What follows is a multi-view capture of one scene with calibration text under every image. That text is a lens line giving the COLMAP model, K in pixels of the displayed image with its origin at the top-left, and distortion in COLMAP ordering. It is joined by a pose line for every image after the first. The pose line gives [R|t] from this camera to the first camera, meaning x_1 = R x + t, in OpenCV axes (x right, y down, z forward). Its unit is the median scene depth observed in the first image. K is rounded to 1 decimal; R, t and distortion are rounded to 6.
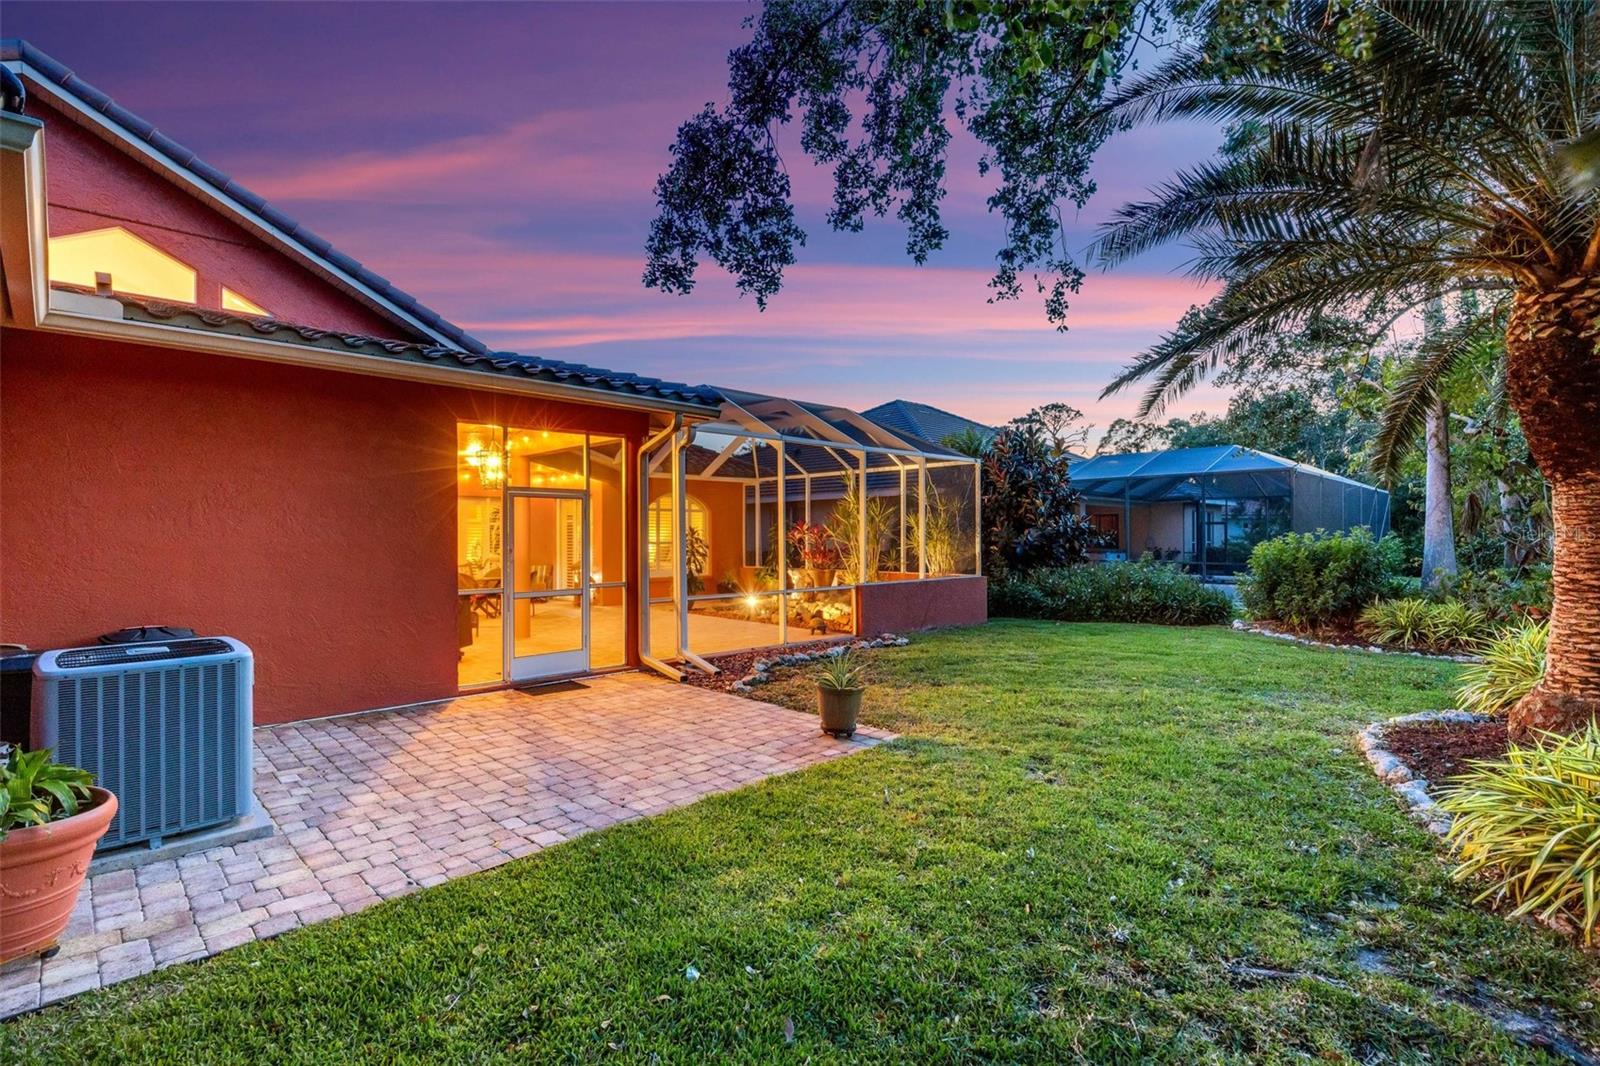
lens RADIAL K [[745.5, 0, 803.1], [0, 745.5, 534.8], [0, 0, 1]] dist [-0.003177, 0.000020]
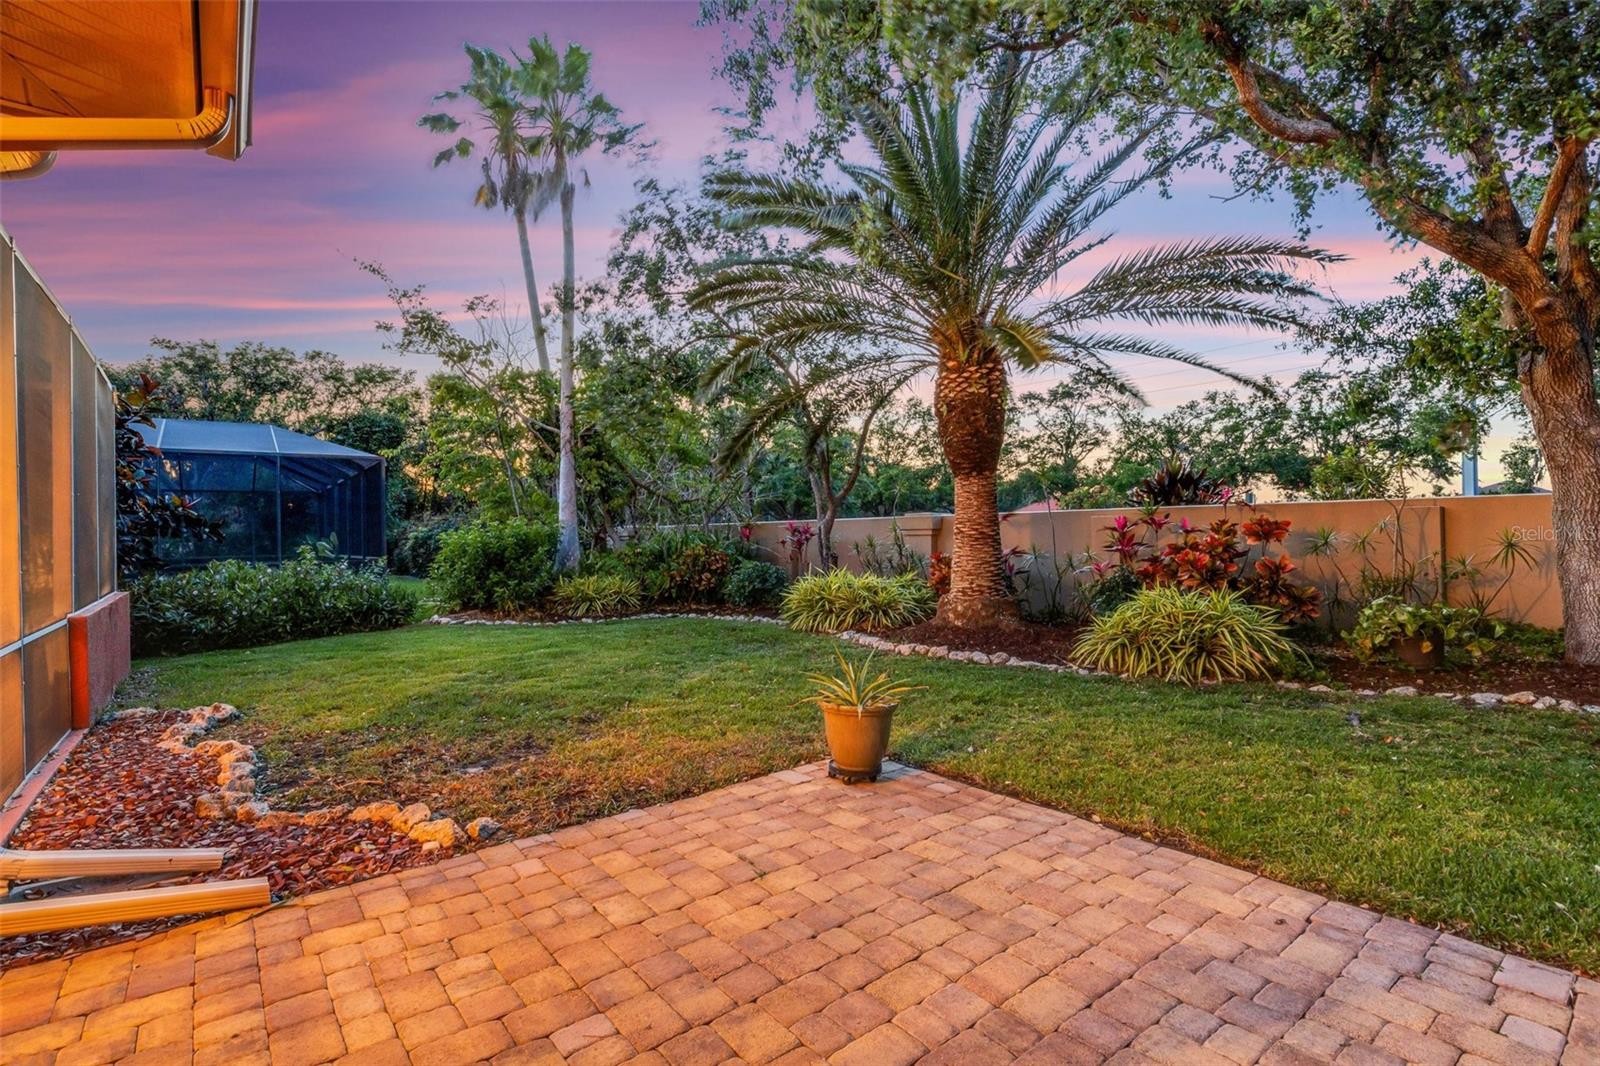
lens RADIAL K [[745.5, 0, 802.6], [0, 745.5, 531.8], [0, 0, 1]] dist [-0.003177, 0.000020]
pose [[0.132061, -0.000460, 0.991242, -0.742812], [0.015797, 0.999874, -0.001640, 0.052857], [-0.991116, 0.015875, 0.132051, 1.128260]]
